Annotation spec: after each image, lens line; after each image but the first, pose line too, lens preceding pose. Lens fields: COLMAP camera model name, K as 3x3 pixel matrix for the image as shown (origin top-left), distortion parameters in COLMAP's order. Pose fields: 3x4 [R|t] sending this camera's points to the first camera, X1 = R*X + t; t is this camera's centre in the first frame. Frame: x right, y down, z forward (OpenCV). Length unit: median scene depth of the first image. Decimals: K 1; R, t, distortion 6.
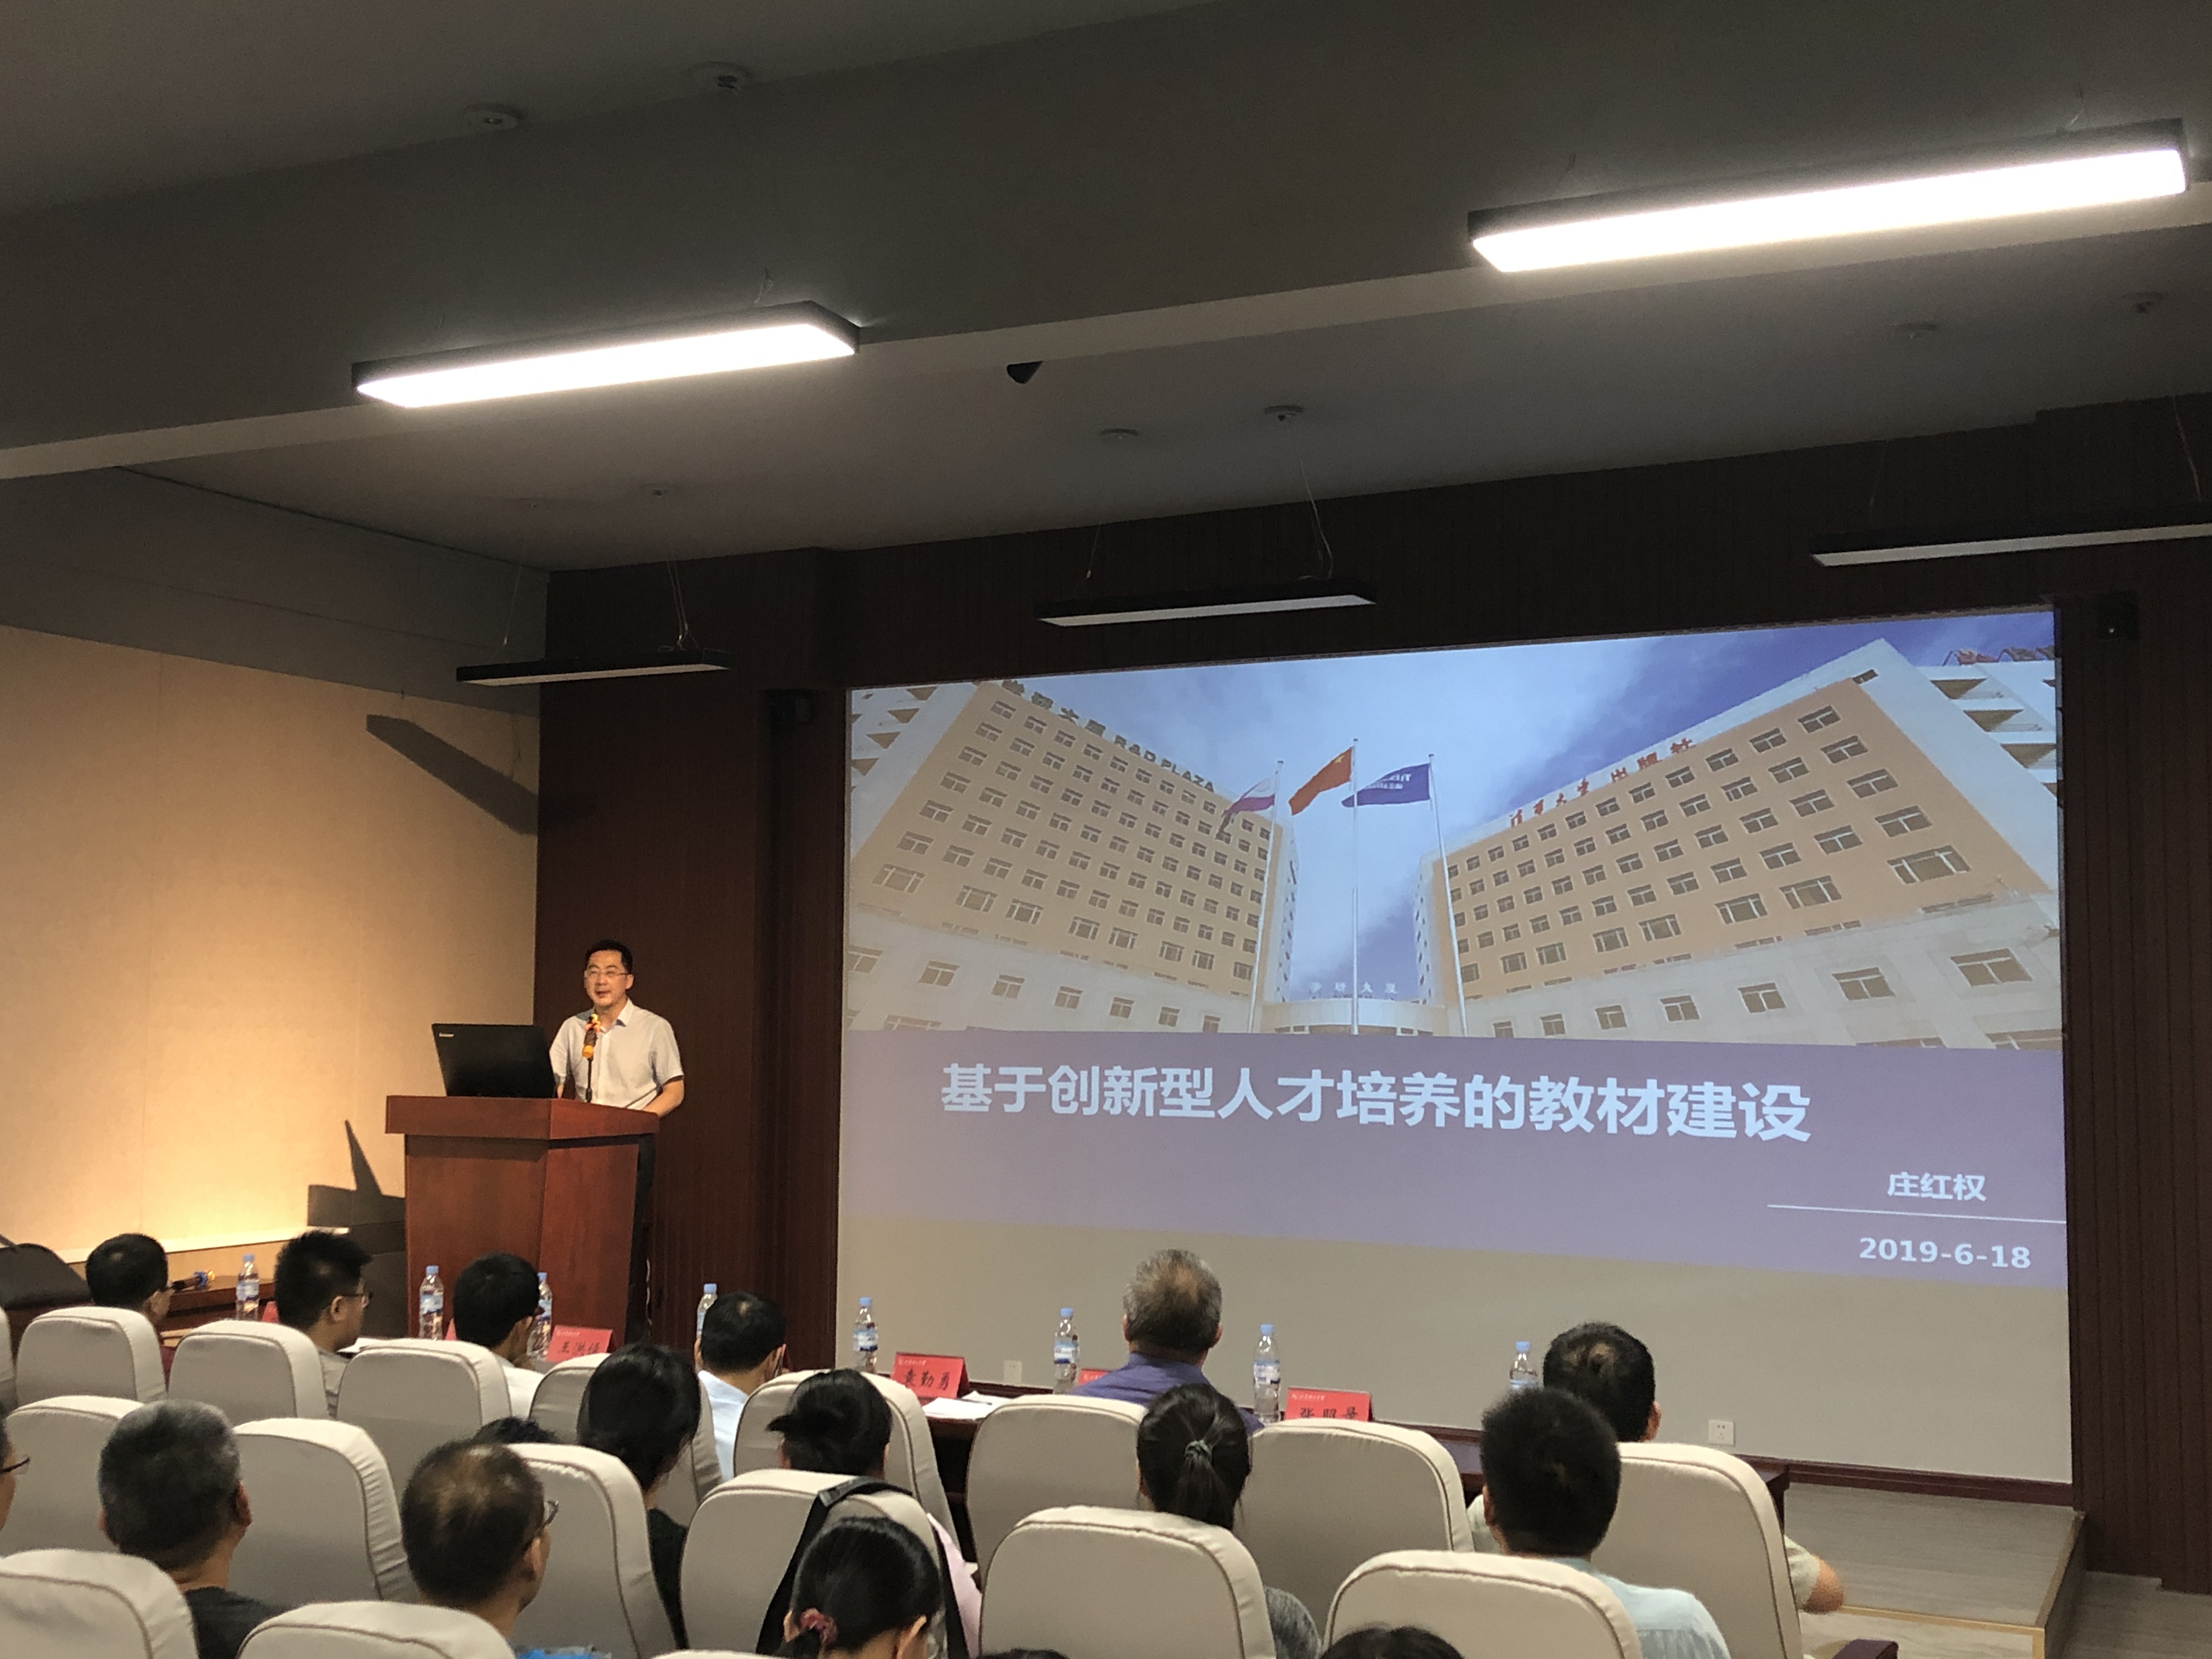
lens RADIAL K [[2605.6, 0, 1090.7], [0, 2605.6, 760.6], [0, 0, 1]] dist [0.015052, 0.000000]
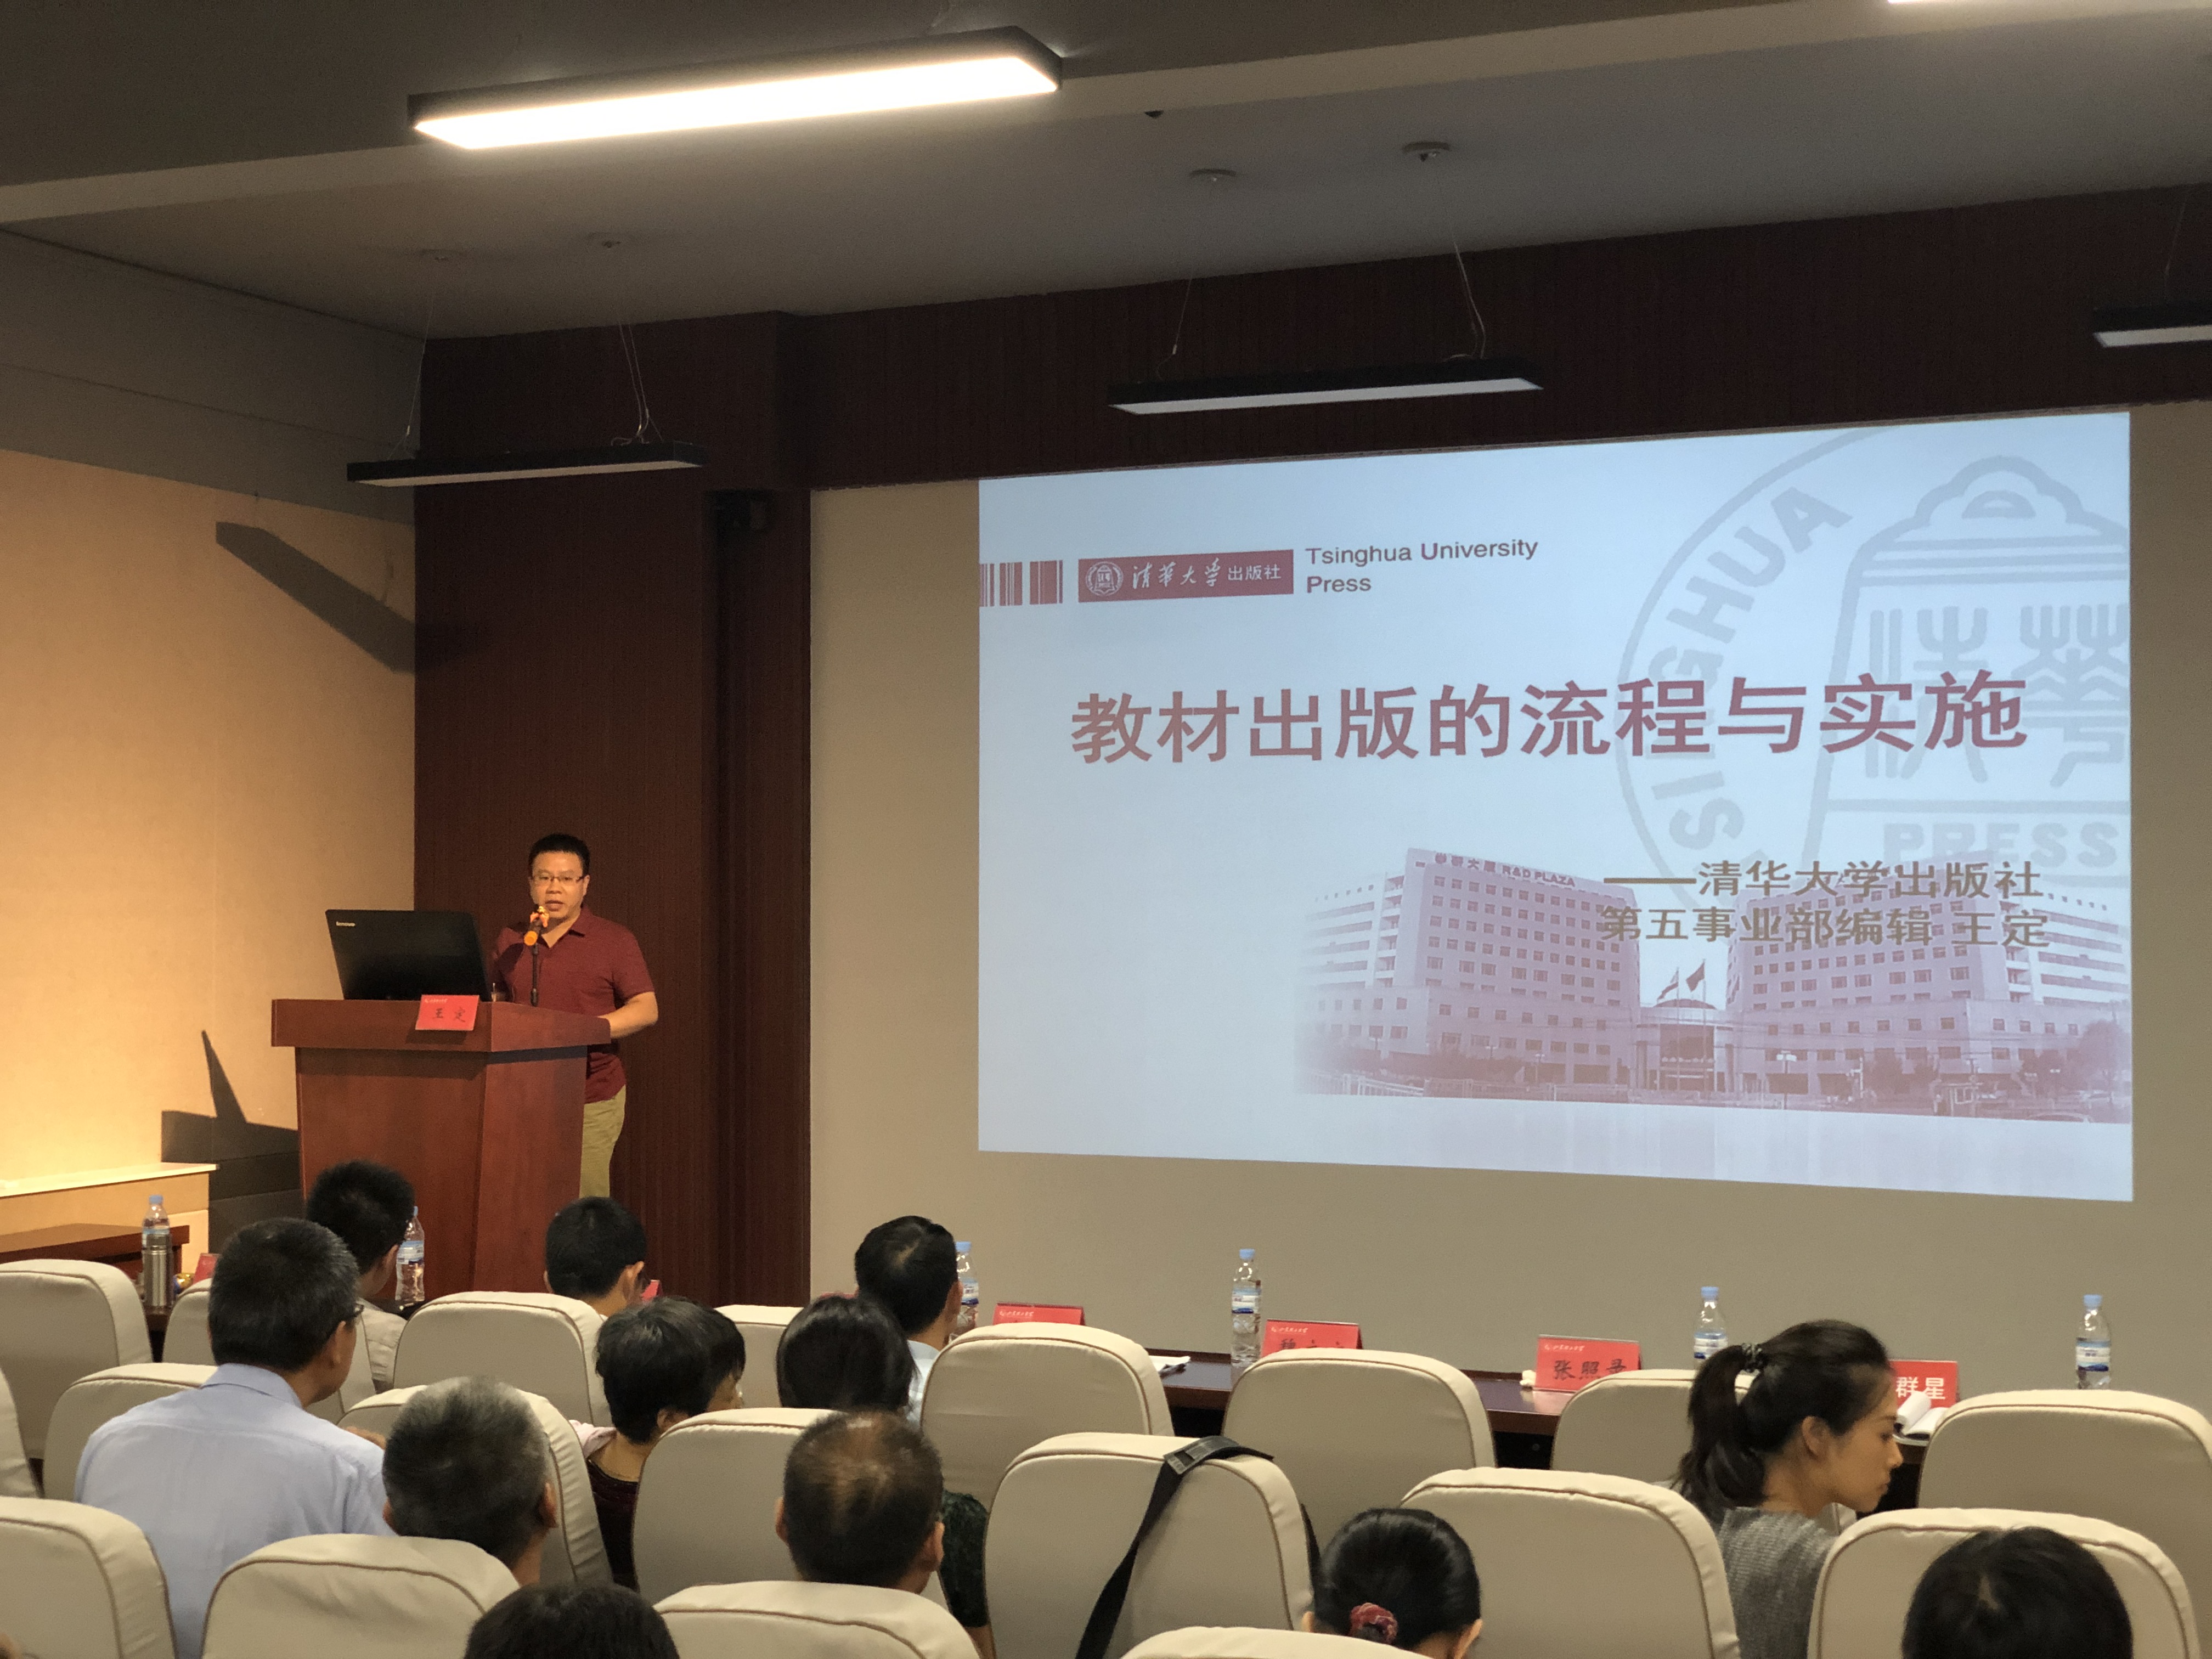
lens RADIAL K [[3320.6, 0, 1074.4], [0, 3320.6, 746.7], [0, 0, 1]] dist [0.001579, 0.000000]
pose [[0.998397, -0.003307, 0.056503, -0.083383], [0.000295, 0.998582, 0.053236, -0.003523], [-0.056599, -0.053134, 0.996982, -0.027675]]
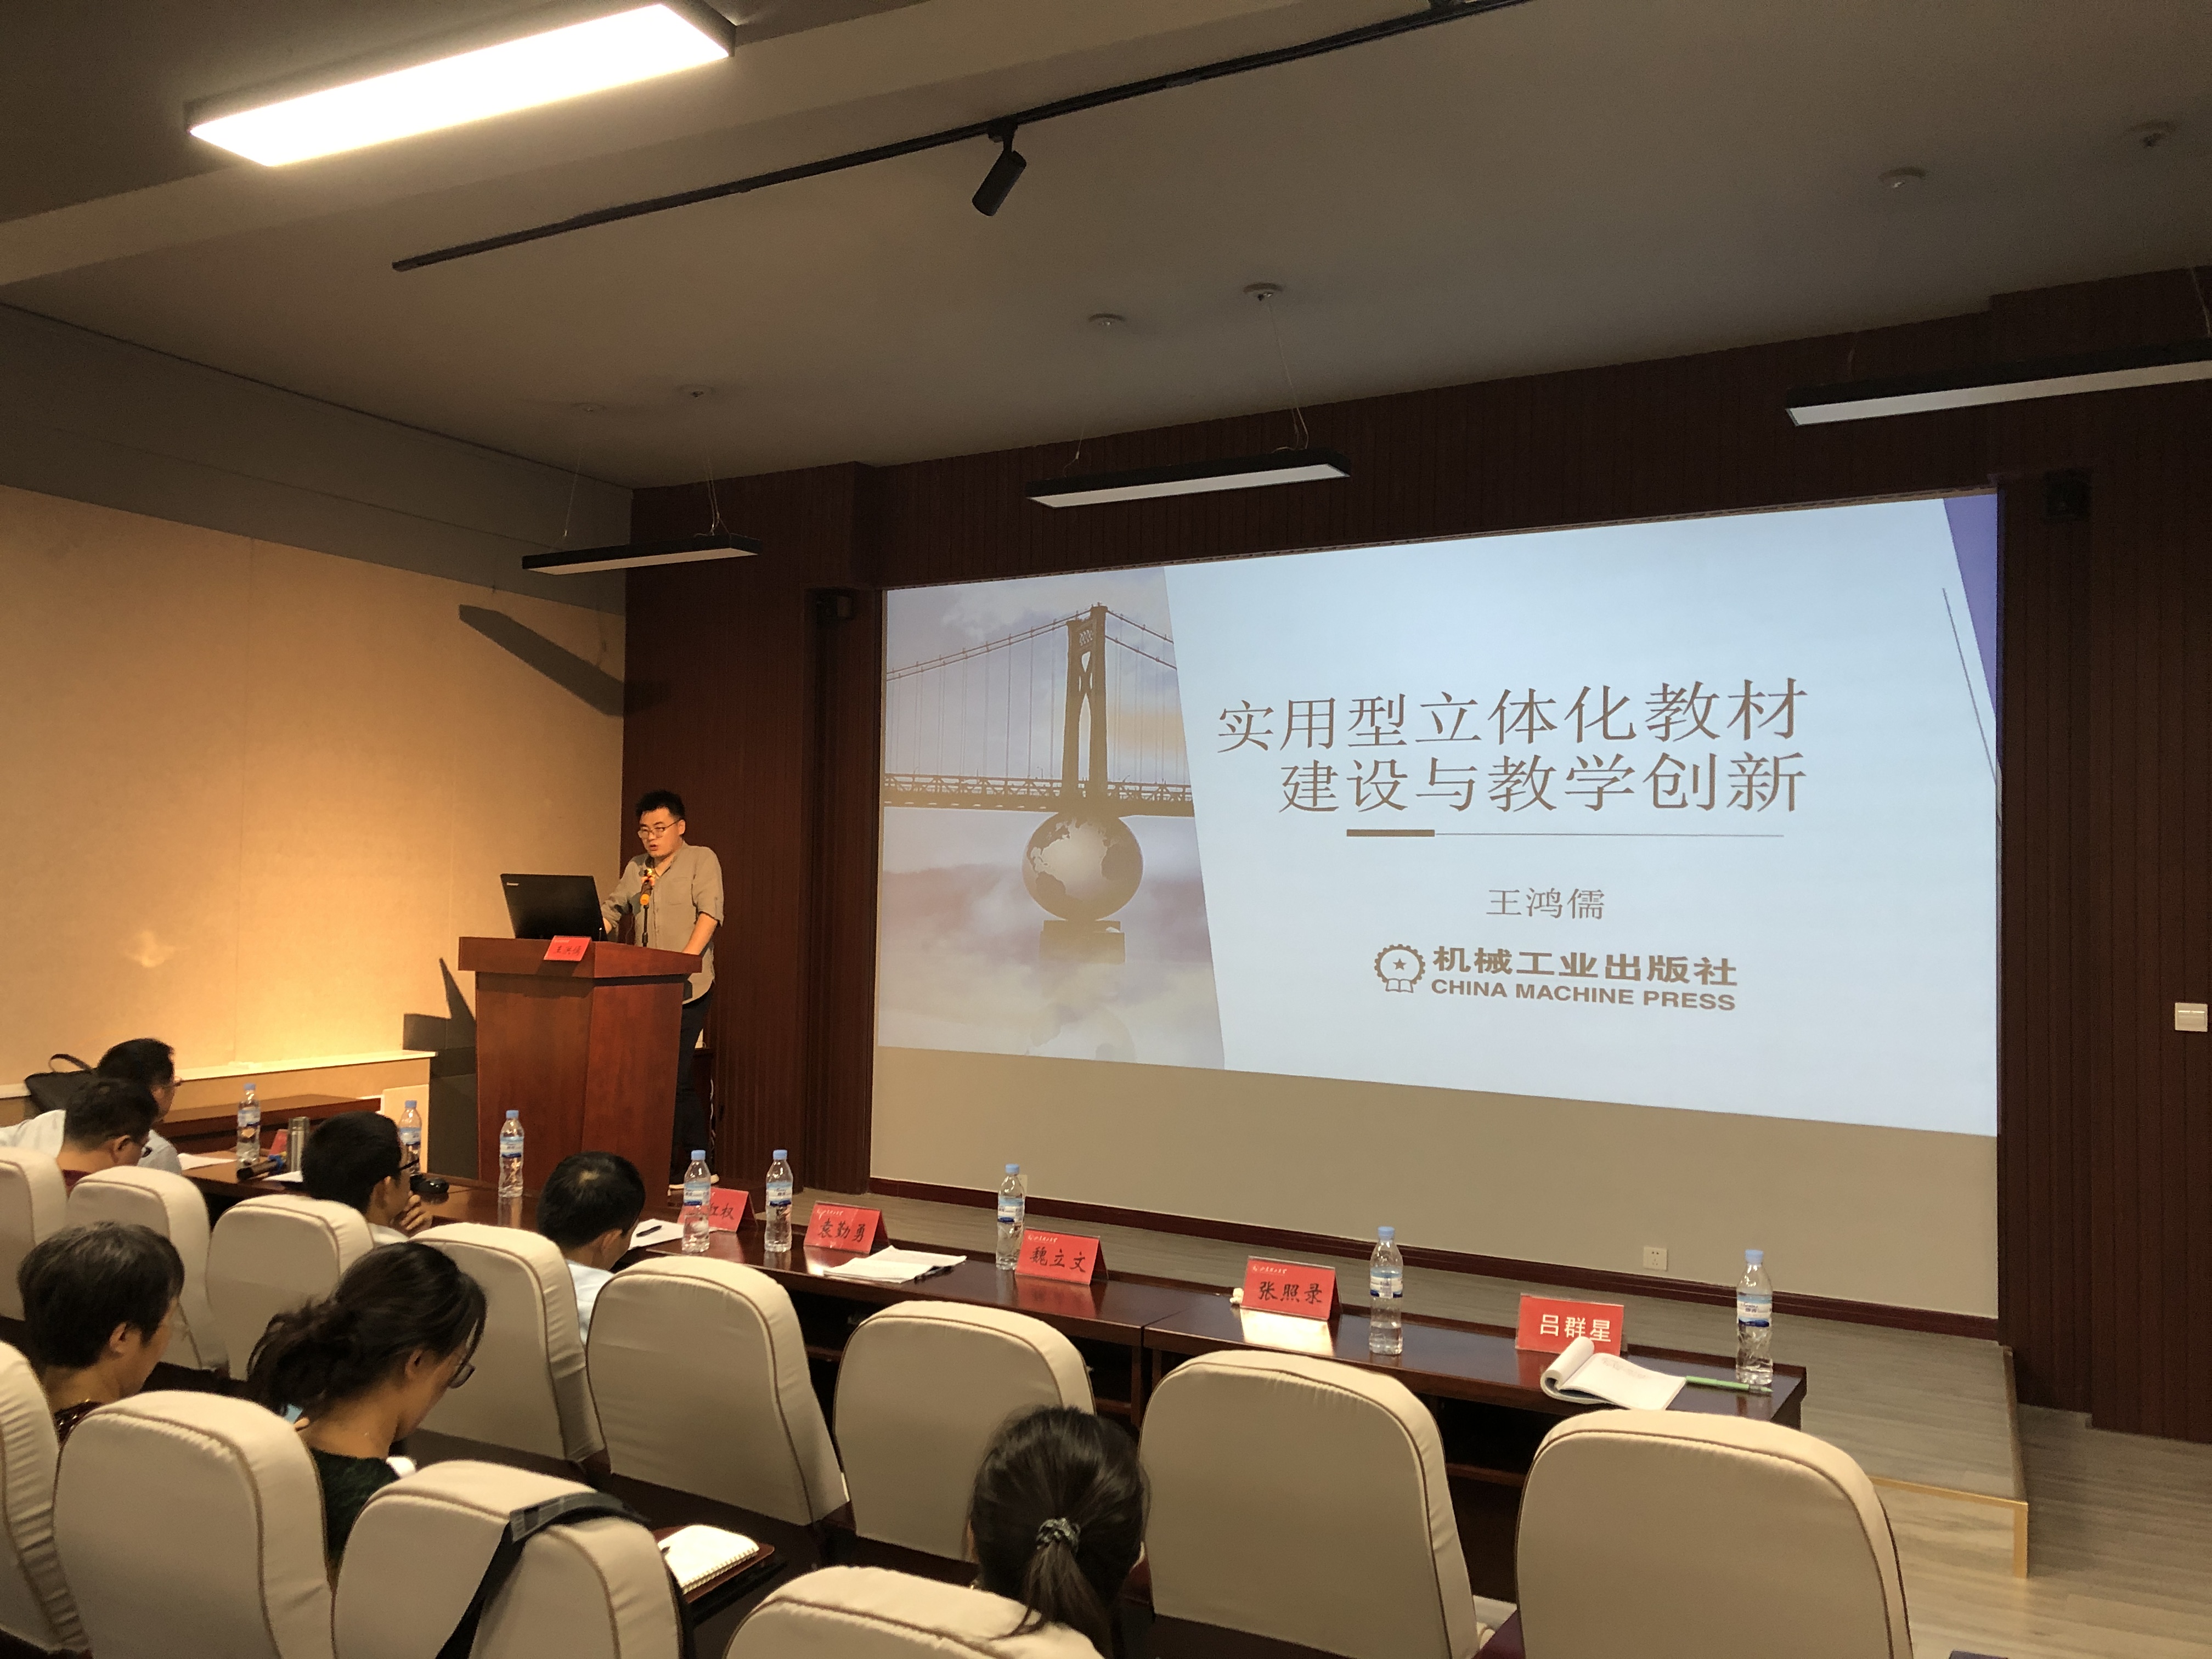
lens RADIAL K [[1813.3, 0, 1111.0], [0, 1813.3, 811.8], [0, 0, 1]] dist [-0.010150, 0.002808]
pose [[0.999770, 0.009224, -0.019375, 0.026231], [-0.008163, 0.998501, 0.054124, 0.030919], [0.019845, -0.053954, 0.998346, 0.235896]]
